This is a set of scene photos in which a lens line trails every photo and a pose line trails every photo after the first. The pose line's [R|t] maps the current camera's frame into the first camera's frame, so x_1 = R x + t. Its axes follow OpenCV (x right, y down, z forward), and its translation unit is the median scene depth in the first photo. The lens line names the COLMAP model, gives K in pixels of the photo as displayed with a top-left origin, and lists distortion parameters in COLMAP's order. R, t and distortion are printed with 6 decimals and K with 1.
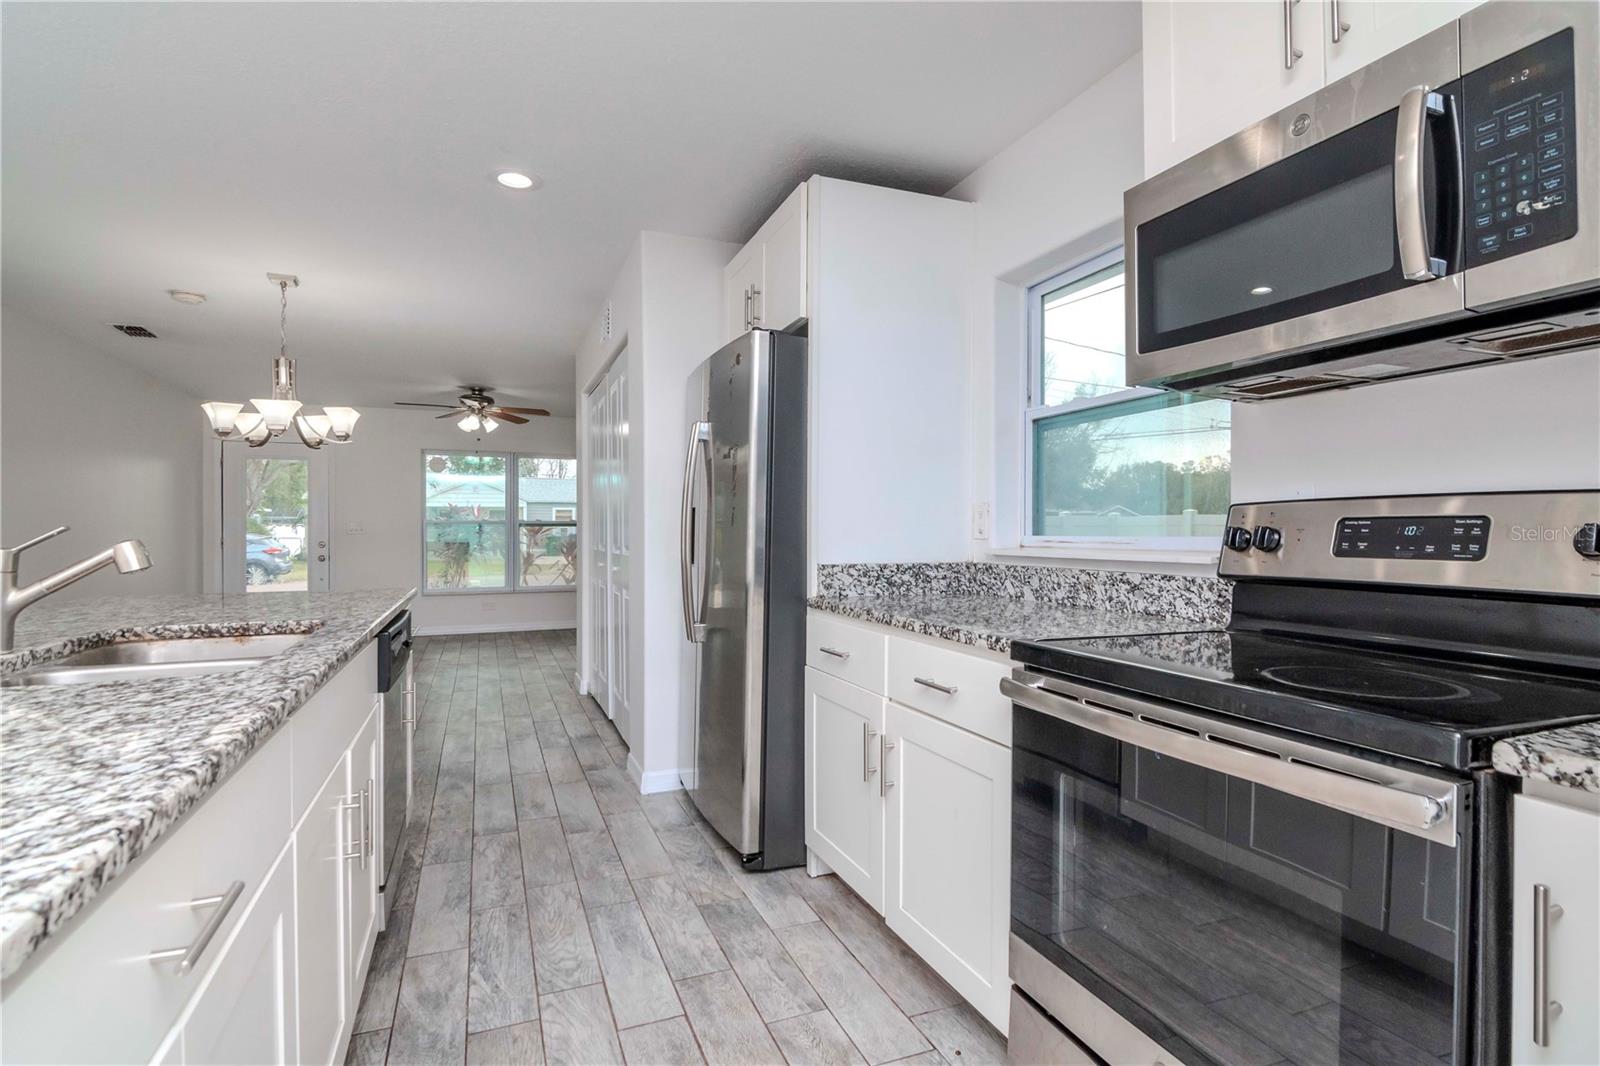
lens RADIAL K [[792.1, 0, 802.8], [0, 792.1, 527.7], [0, 0, 1]] dist [-0.000811, -0.001174]
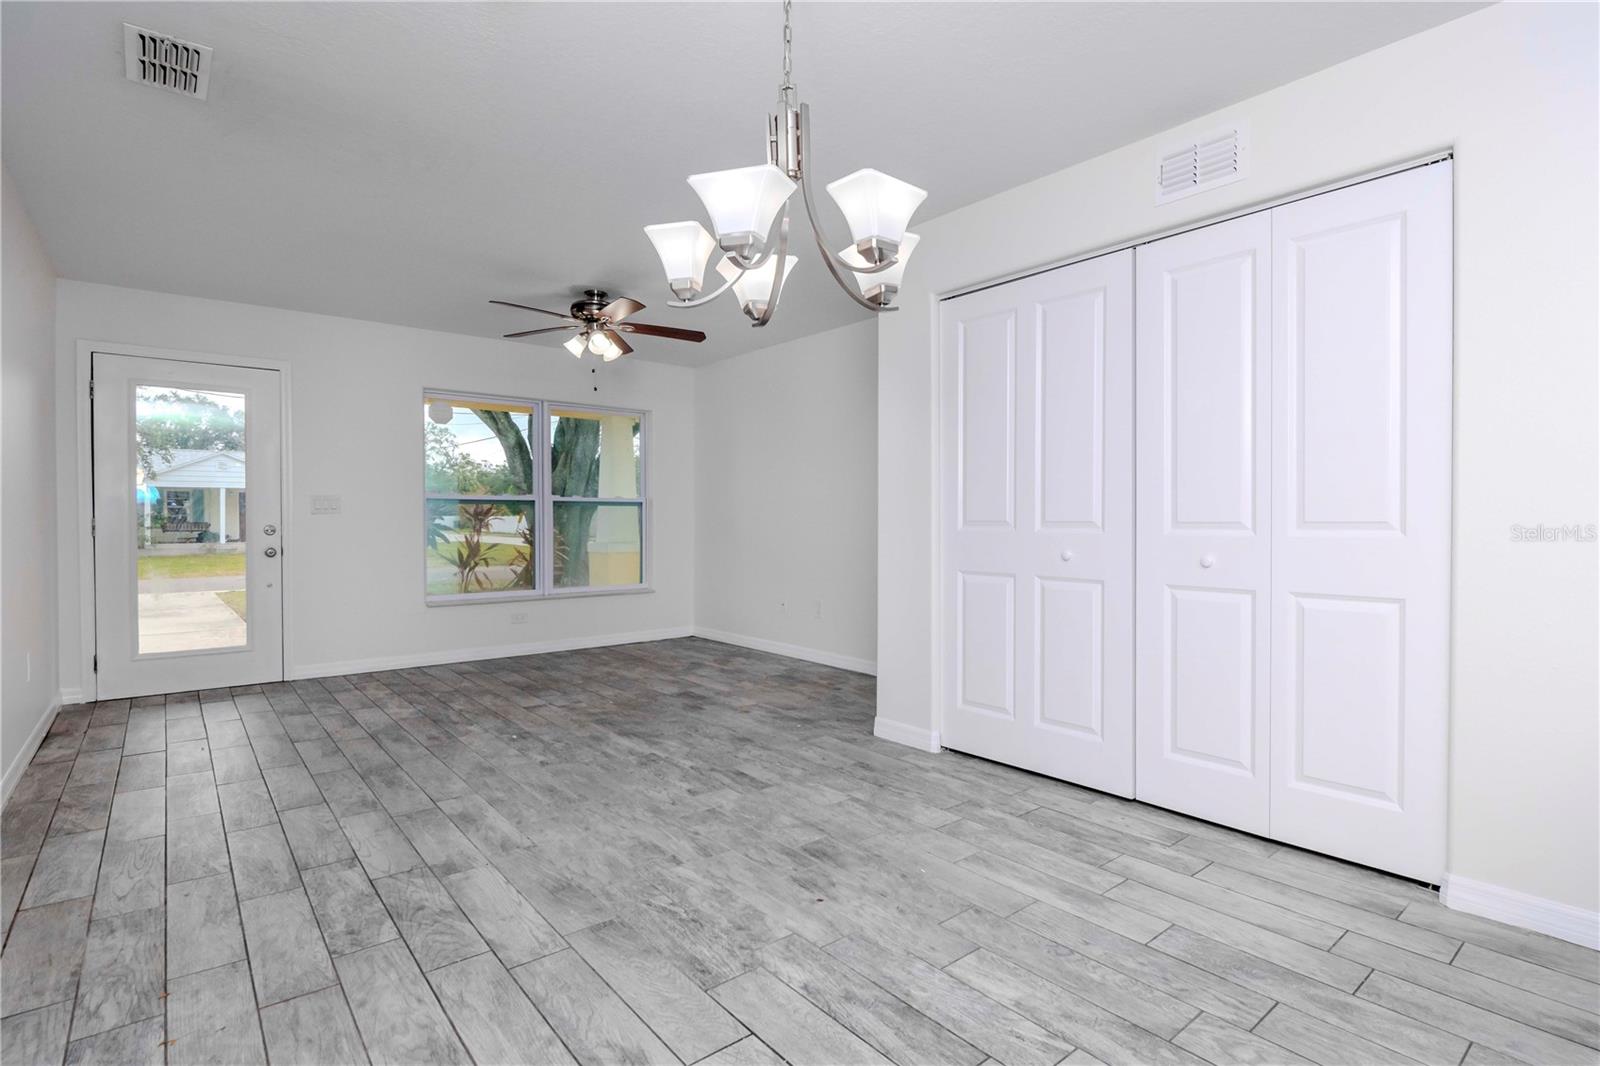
lens RADIAL K [[783.3, 0, 851.2], [0, 783.3, 571.3], [0, 0, 1]] dist [-0.013794, -0.001132]
pose [[0.945694, -0.016533, 0.324637, -1.200707], [-0.005677, 0.997713, 0.067349, 0.030942], [-0.325008, -0.065535, 0.943438, 0.894608]]
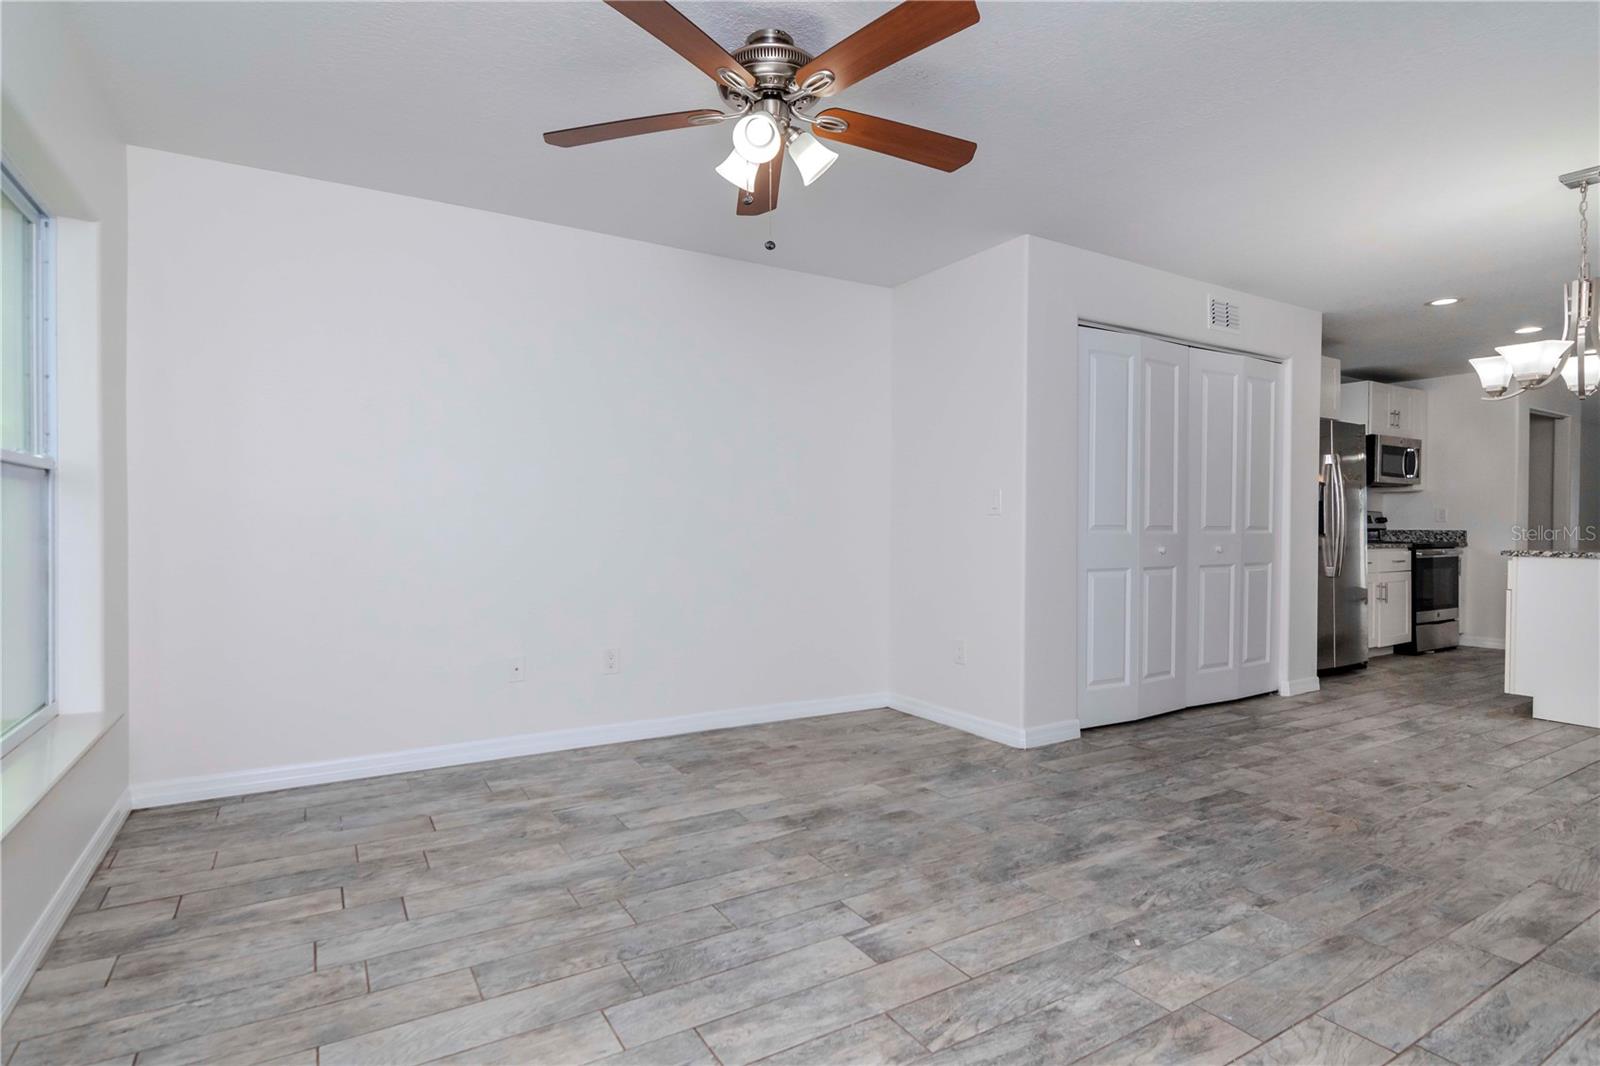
lens RADIAL K [[784.4, 0, 755.4], [0, 784.4, 533.1], [0, 0, 1]] dist [-0.001086, -0.004755]
pose [[-0.119134, -0.010288, 0.992825, -2.058643], [-0.005210, 0.999939, 0.009737, 0.038711], [-0.992865, -0.004013, -0.119180, 2.975019]]
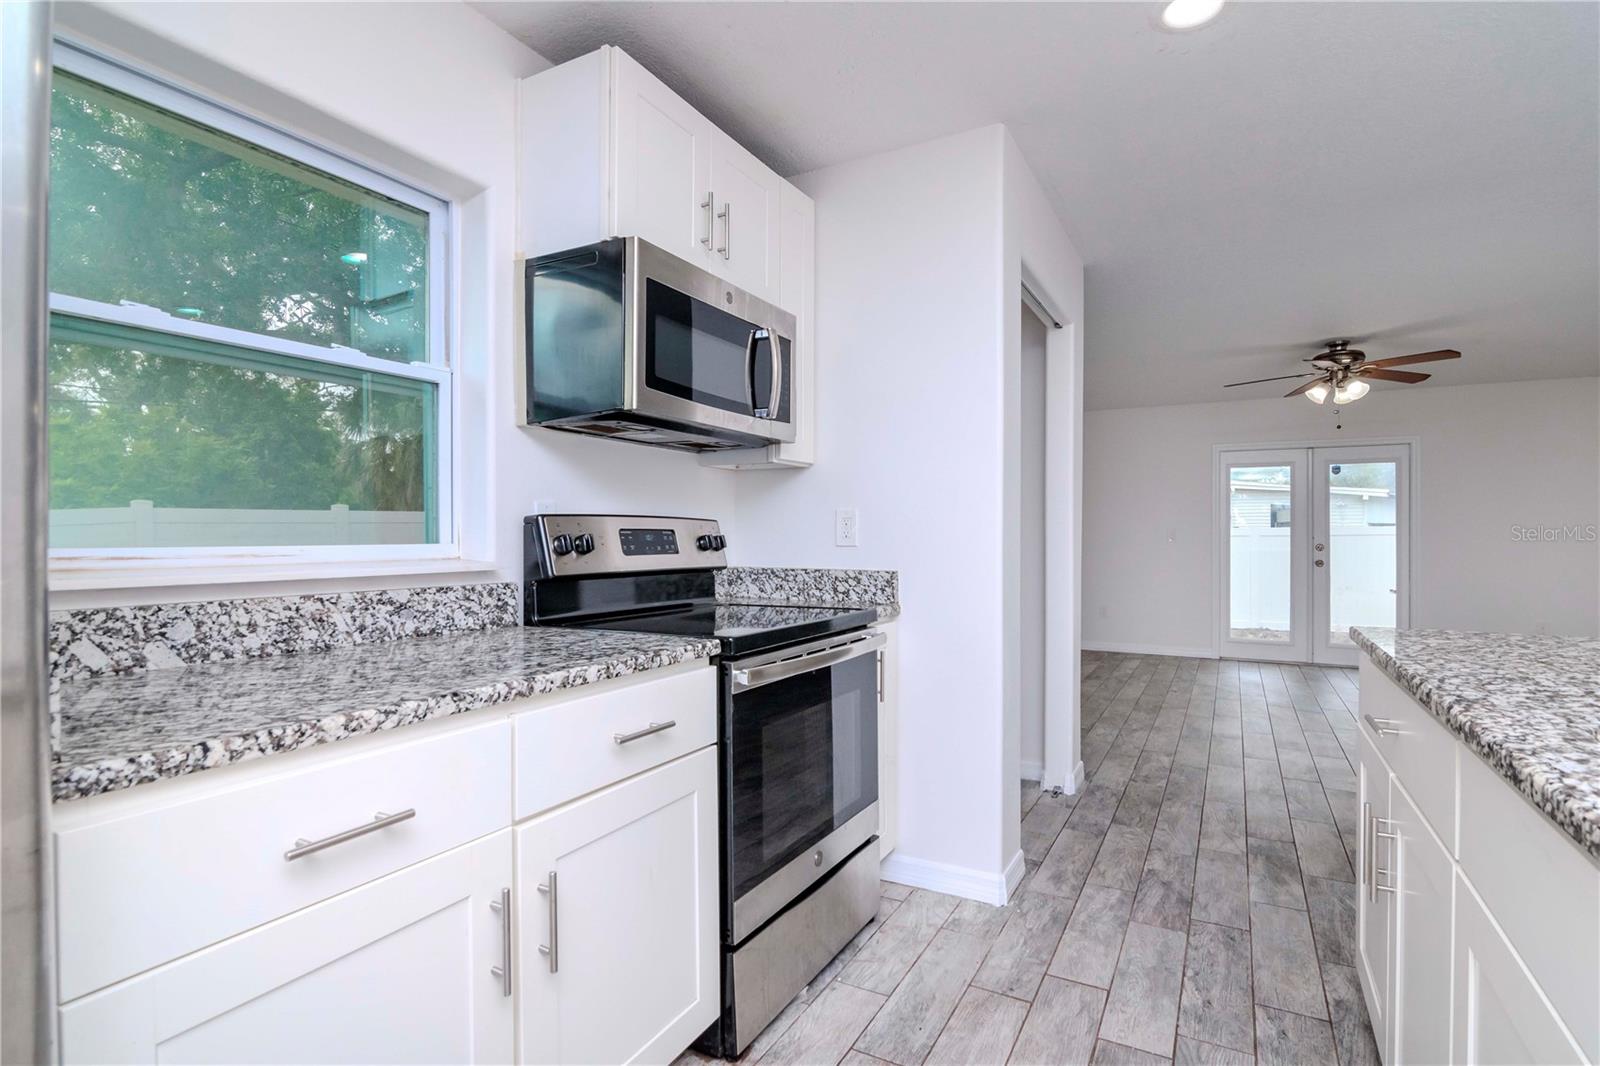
lens RADIAL K [[798.7, 0, 784.1], [0, 798.7, 532.5], [0, 0, 1]] dist [-0.006481, -0.002063]
pose [[-0.622815, 0.002878, 0.782364, -0.384790], [-0.004079, 0.999968, -0.006926, 0.001552], [-0.782358, -0.007505, -0.622783, 0.969623]]
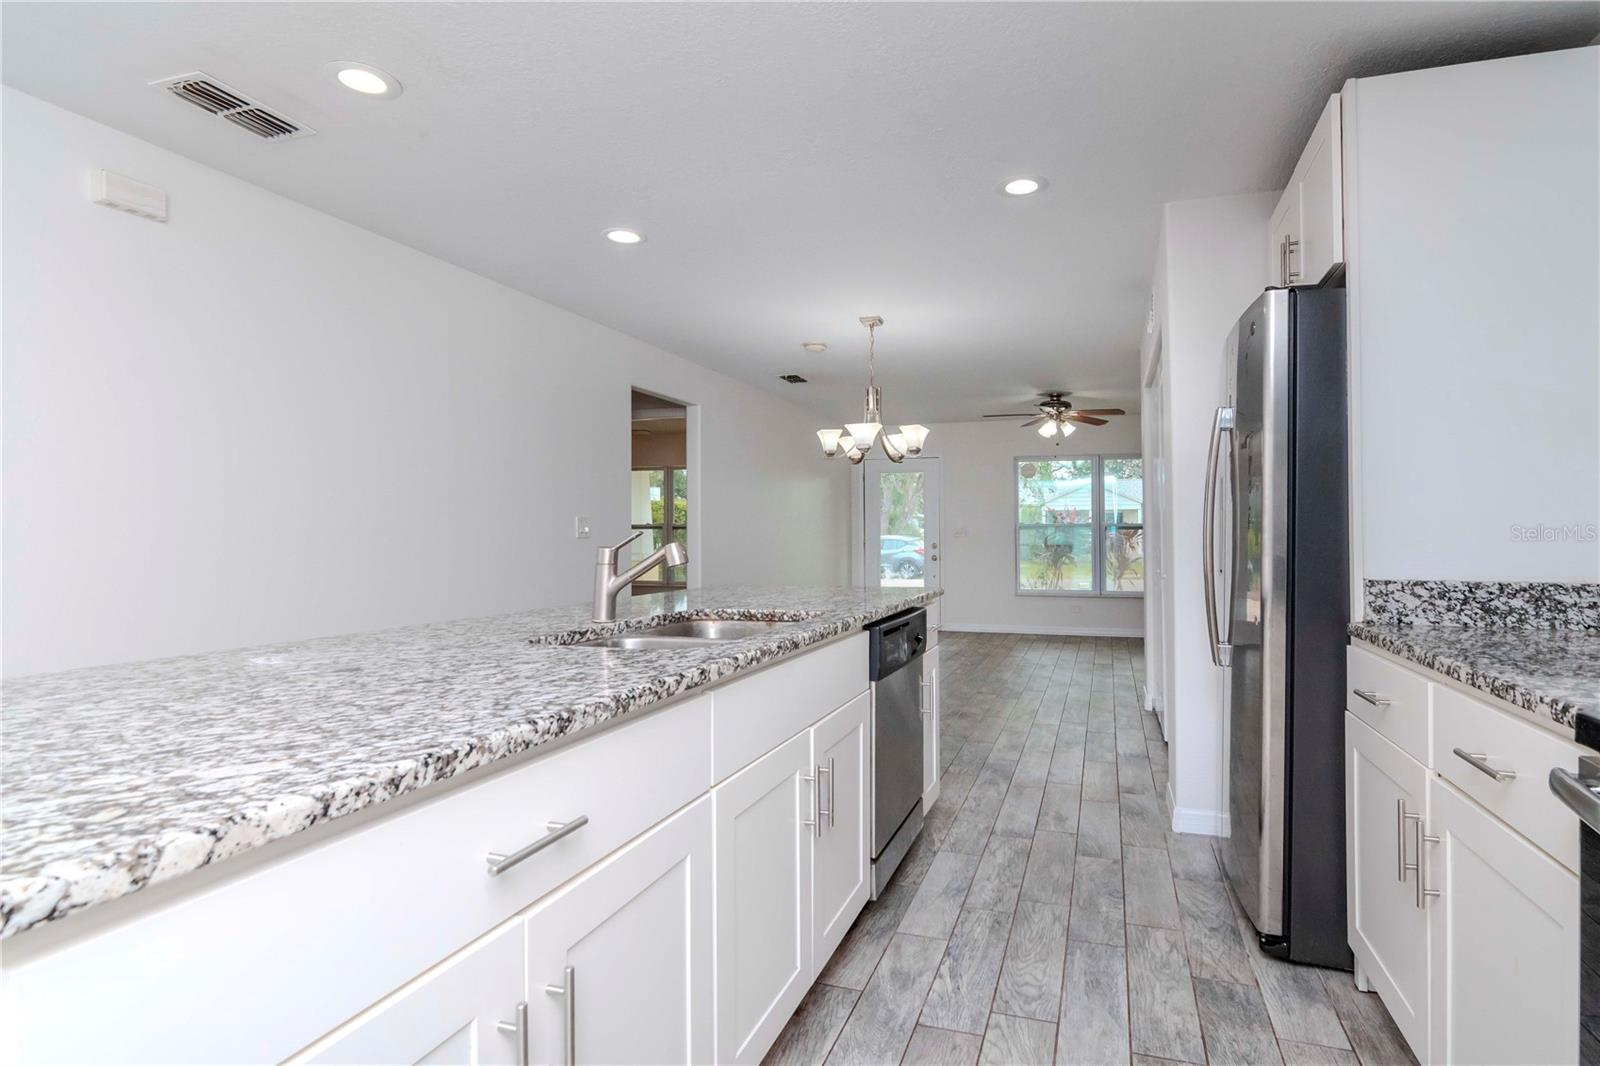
lens RADIAL K [[813.2, 0, 857.0], [0, 813.2, 509.6], [0, 0, 1]] dist [-0.003588, -0.001914]
pose [[0.775779, -0.017588, -0.630759, 0.135299], [0.001338, 0.999655, -0.026230, -0.001356], [0.631003, 0.019505, 0.775535, 0.081105]]
